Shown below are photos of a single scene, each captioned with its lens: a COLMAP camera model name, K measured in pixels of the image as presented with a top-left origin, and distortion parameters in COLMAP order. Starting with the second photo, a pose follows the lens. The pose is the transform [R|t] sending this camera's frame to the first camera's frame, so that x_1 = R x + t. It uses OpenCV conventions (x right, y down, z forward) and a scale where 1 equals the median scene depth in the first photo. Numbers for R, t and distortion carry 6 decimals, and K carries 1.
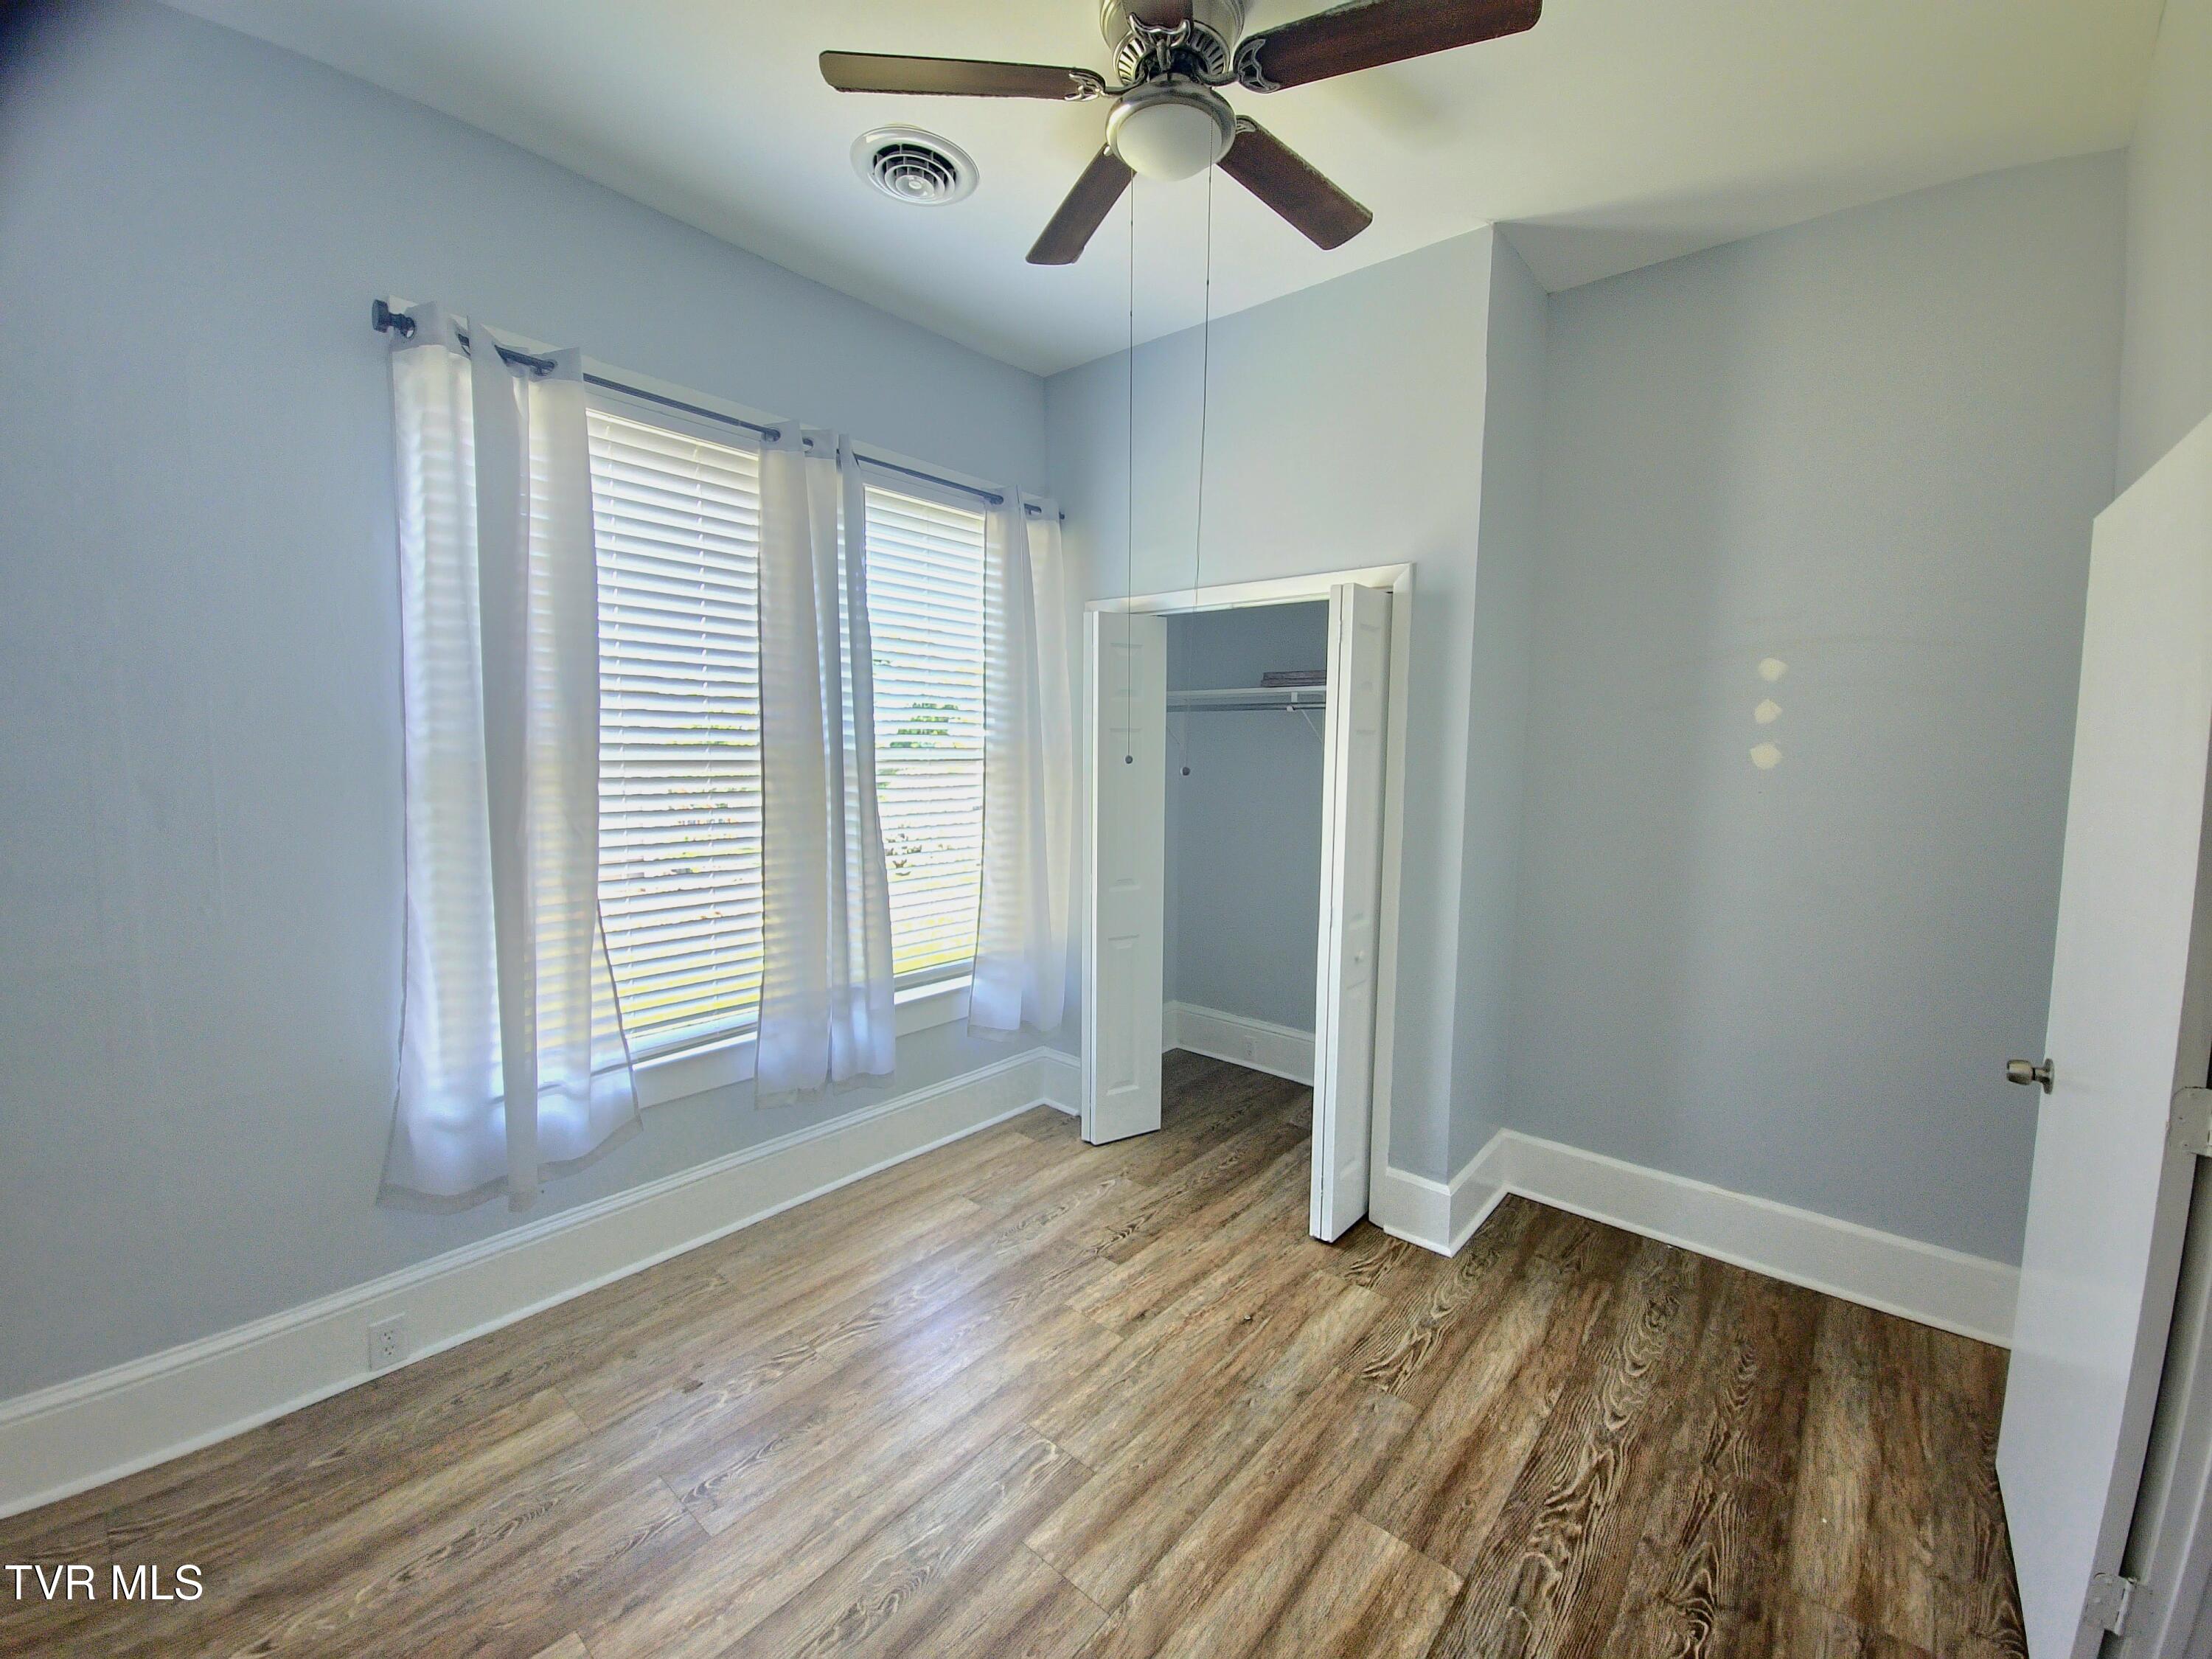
lens RADIAL K [[911.7, 0, 1121.2], [0, 911.7, 828.0], [0, 0, 1]] dist [0.002572, -0.000167]
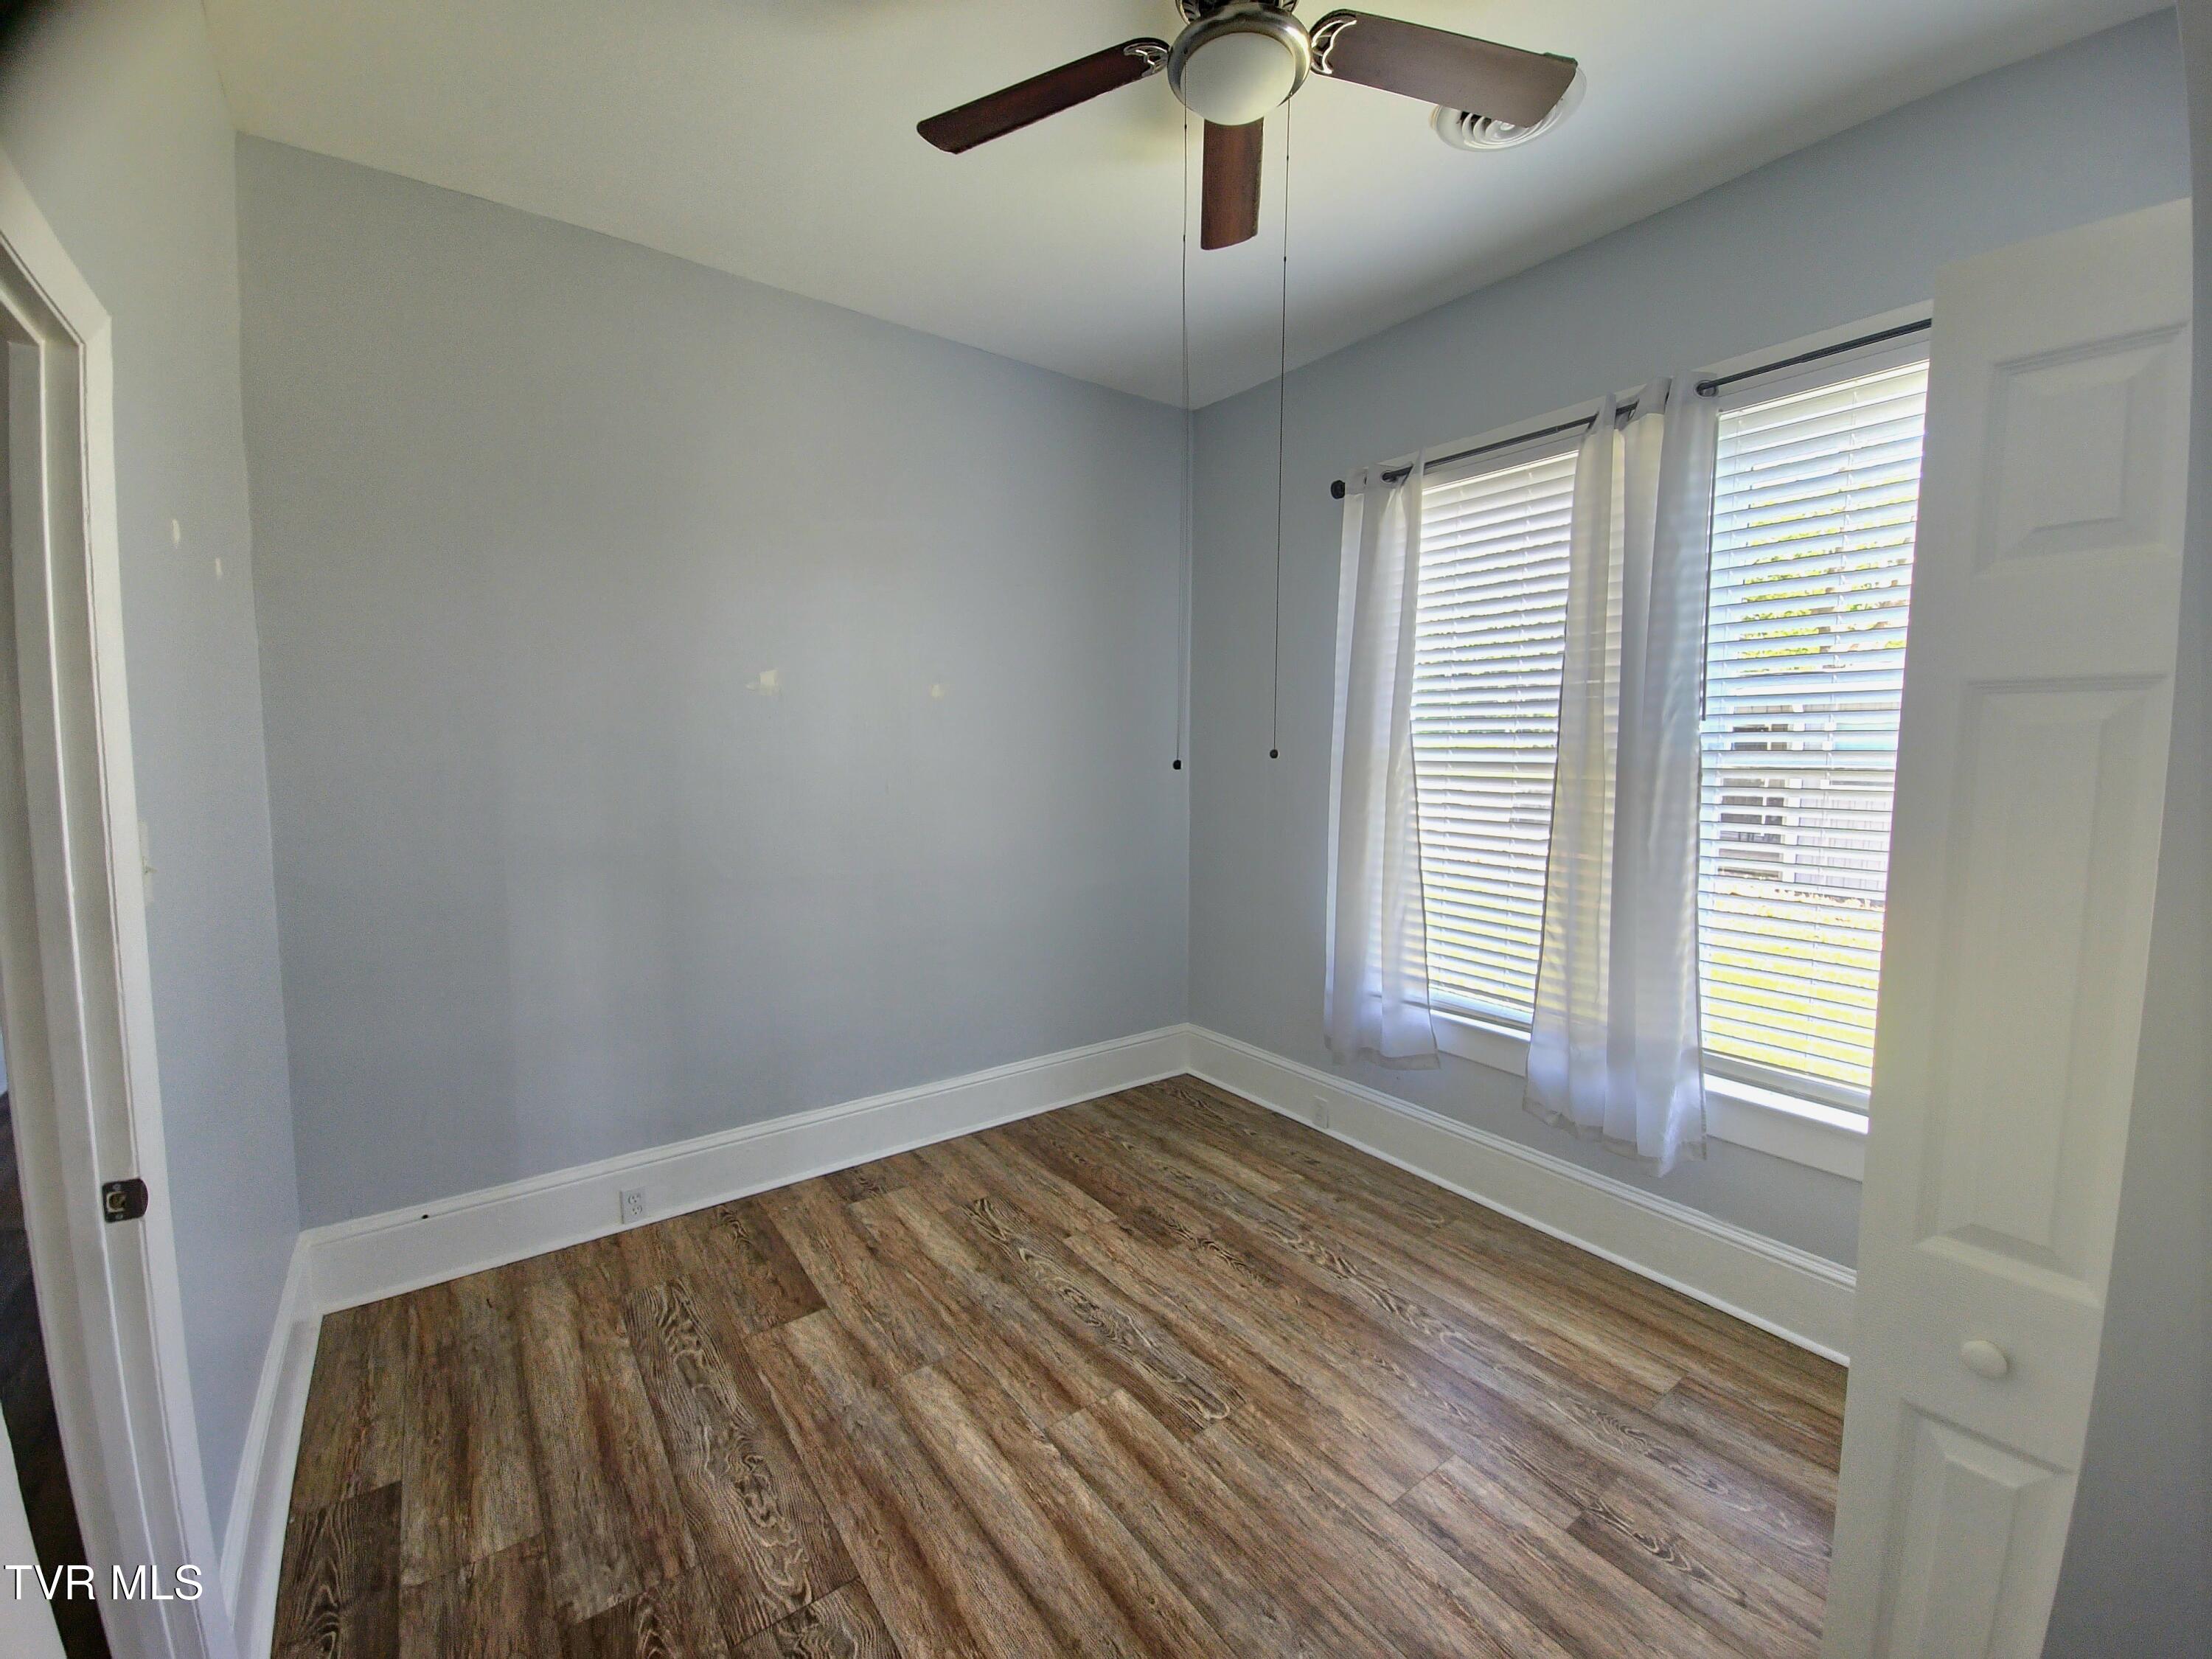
lens RADIAL K [[911.7, 0, 1120.8], [0, 911.7, 828.3], [0, 0, 1]] dist [0.002572, -0.000167]
pose [[-0.236316, 0.072238, -0.968987, 0.838867], [-0.097867, 0.990392, 0.097702, -0.068581], [0.966735, 0.117920, -0.226976, 0.968813]]
